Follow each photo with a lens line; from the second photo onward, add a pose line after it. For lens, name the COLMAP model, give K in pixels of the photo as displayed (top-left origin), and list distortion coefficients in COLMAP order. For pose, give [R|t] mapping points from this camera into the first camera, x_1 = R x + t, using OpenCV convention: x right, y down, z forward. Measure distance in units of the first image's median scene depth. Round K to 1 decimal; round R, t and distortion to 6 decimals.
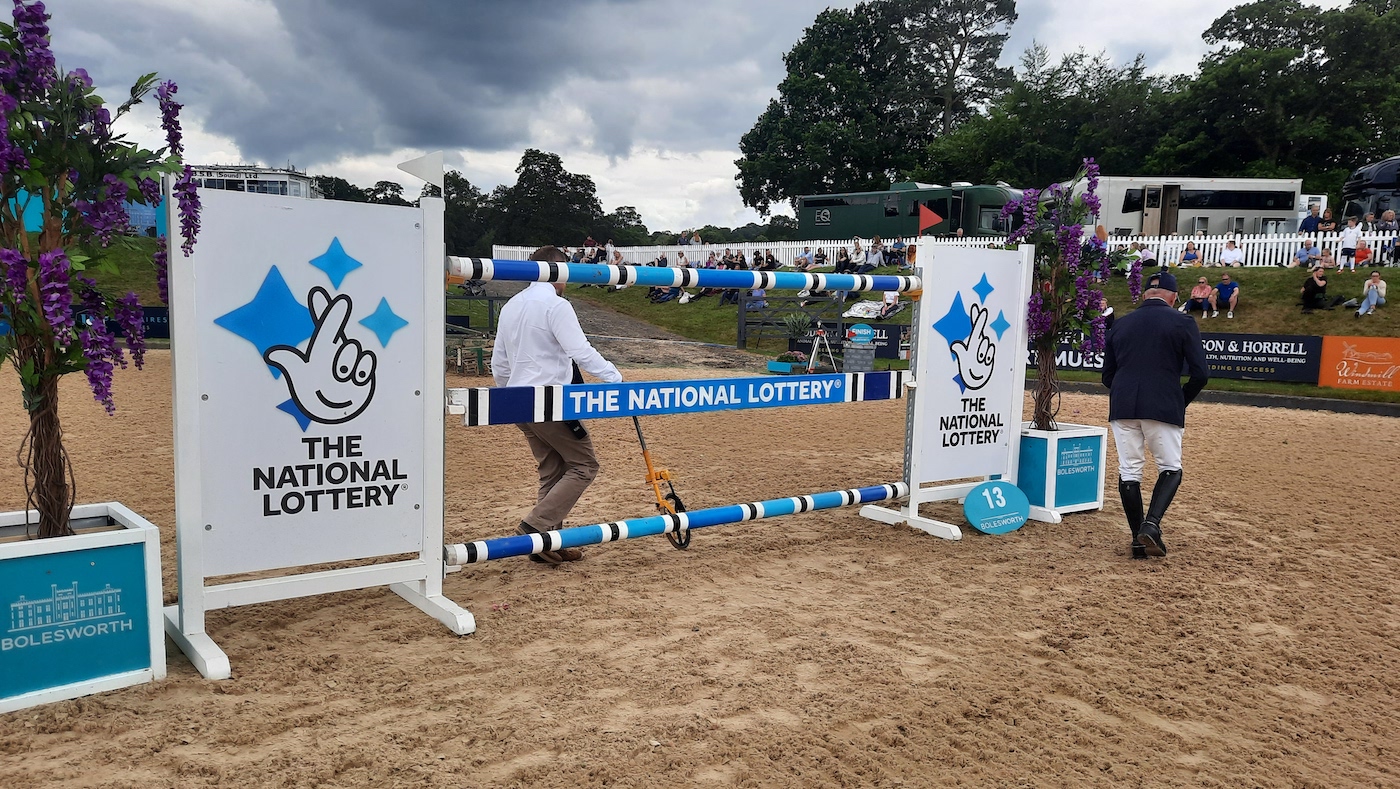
lens RADIAL K [[1038.7, 0, 699.2], [0, 1038.7, 439.2], [0, 0, 1]] dist [0.027079, -0.009840]
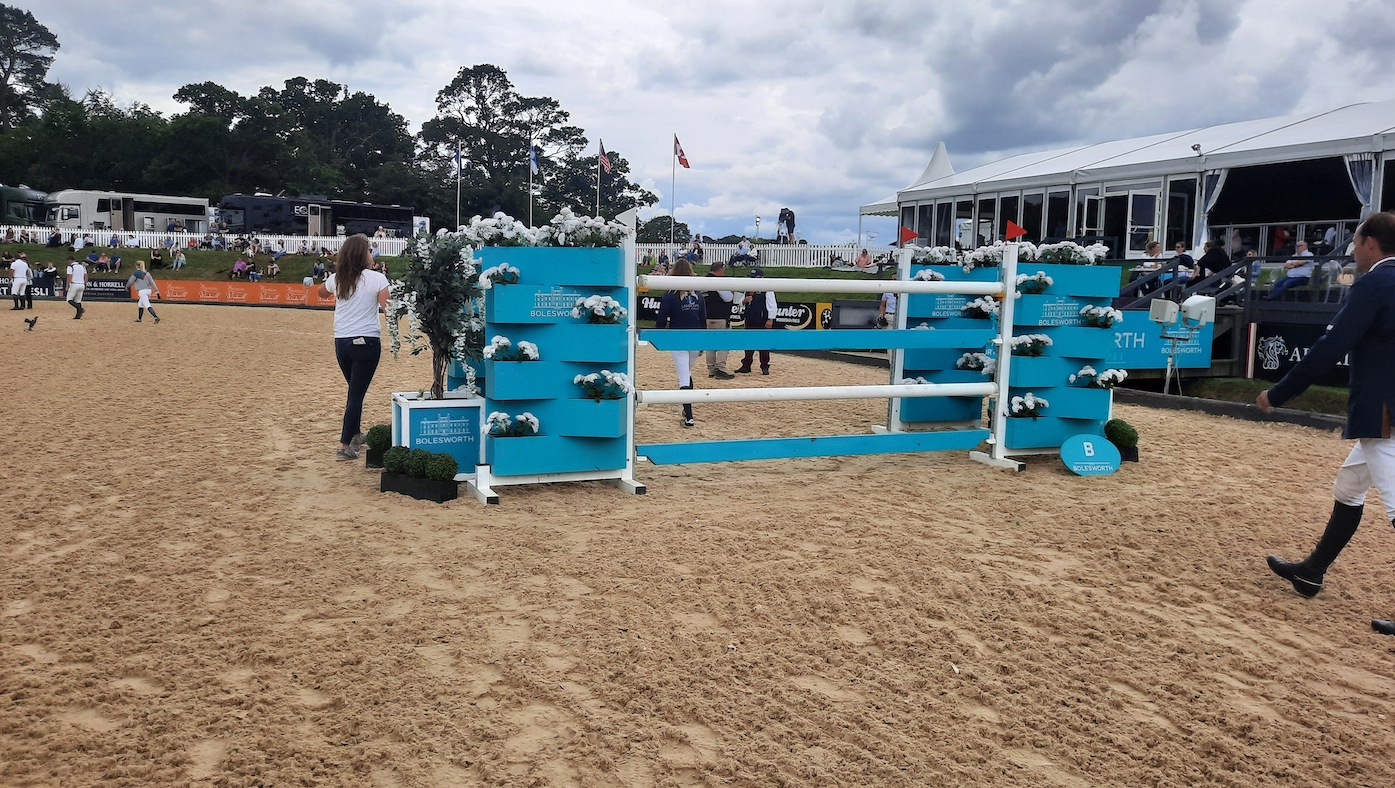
lens RADIAL K [[1035.0, 0, 690.1], [0, 1035.0, 399.2], [0, 0, 1]] dist [0.027079, -0.009840]
pose [[0.736469, -0.072641, 0.672560, -0.025301], [0.076949, 0.996760, 0.023396, 0.064708], [-0.672081, 0.034522, 0.739673, -0.478388]]
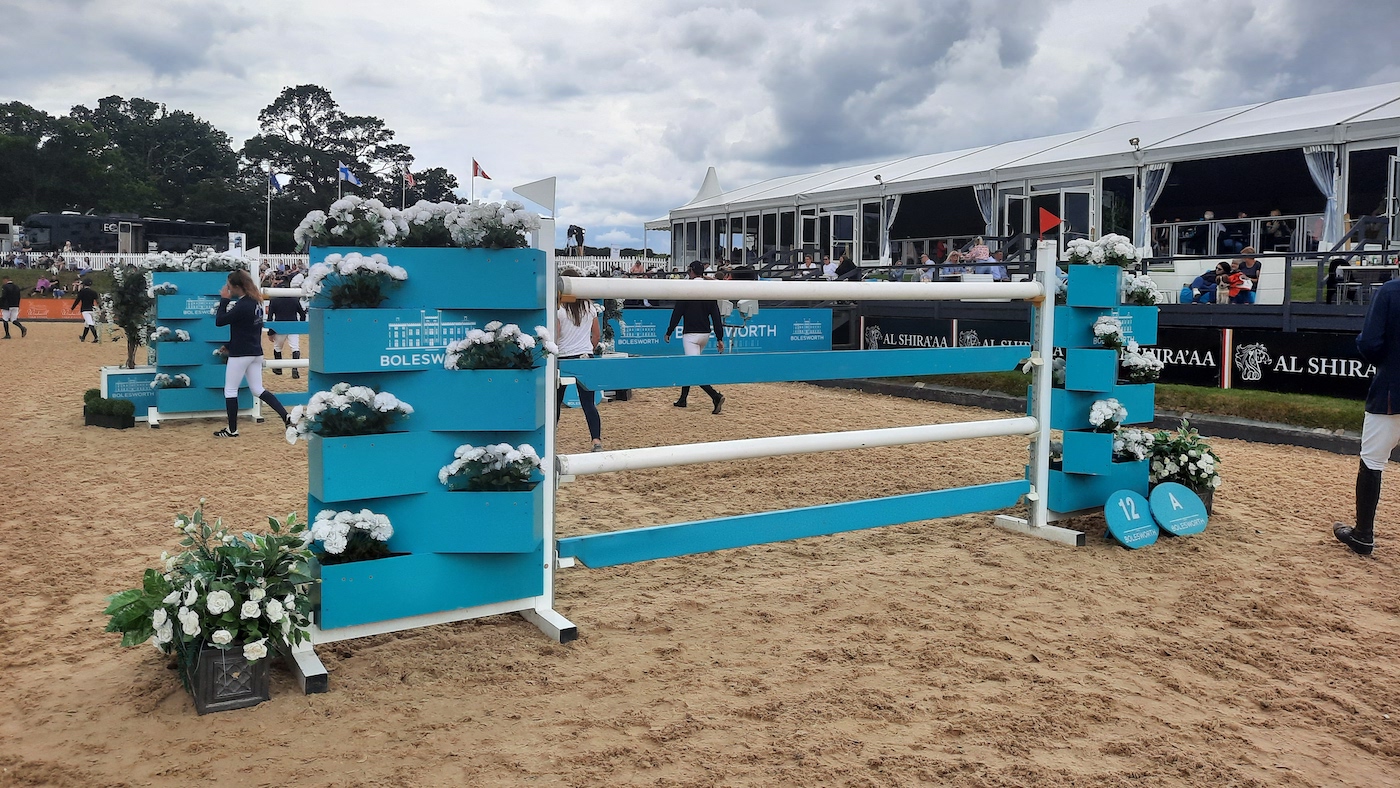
lens RADIAL K [[1047.6, 0, 690.3], [0, 1047.6, 344.2], [0, 0, 1]] dist [0.047937, -0.039646]
pose [[0.642142, -0.046568, 0.765170, -0.048801], [0.103779, 0.994245, -0.026583, 0.077190], [-0.759528, 0.096479, 0.643279, -0.576857]]
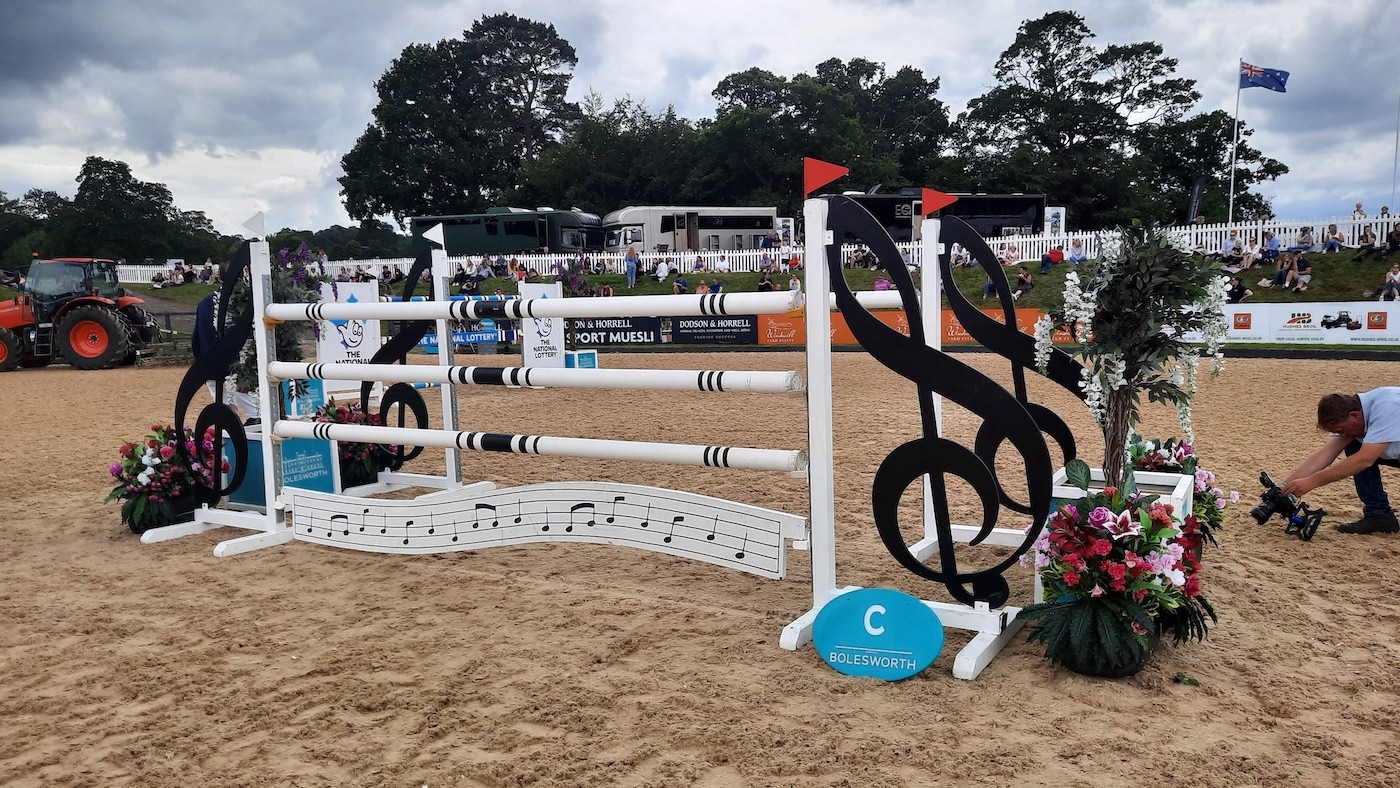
lens RADIAL K [[1047.6, 0, 695.3], [0, 1047.6, 444.1], [0, 0, 1]] dist [0.047937, -0.039646]
pose [[0.930430, -0.089284, 0.355428, -0.036765], [0.088642, 0.995899, 0.018126, 0.021244], [-0.355589, 0.014640, 0.934528, -0.162552]]
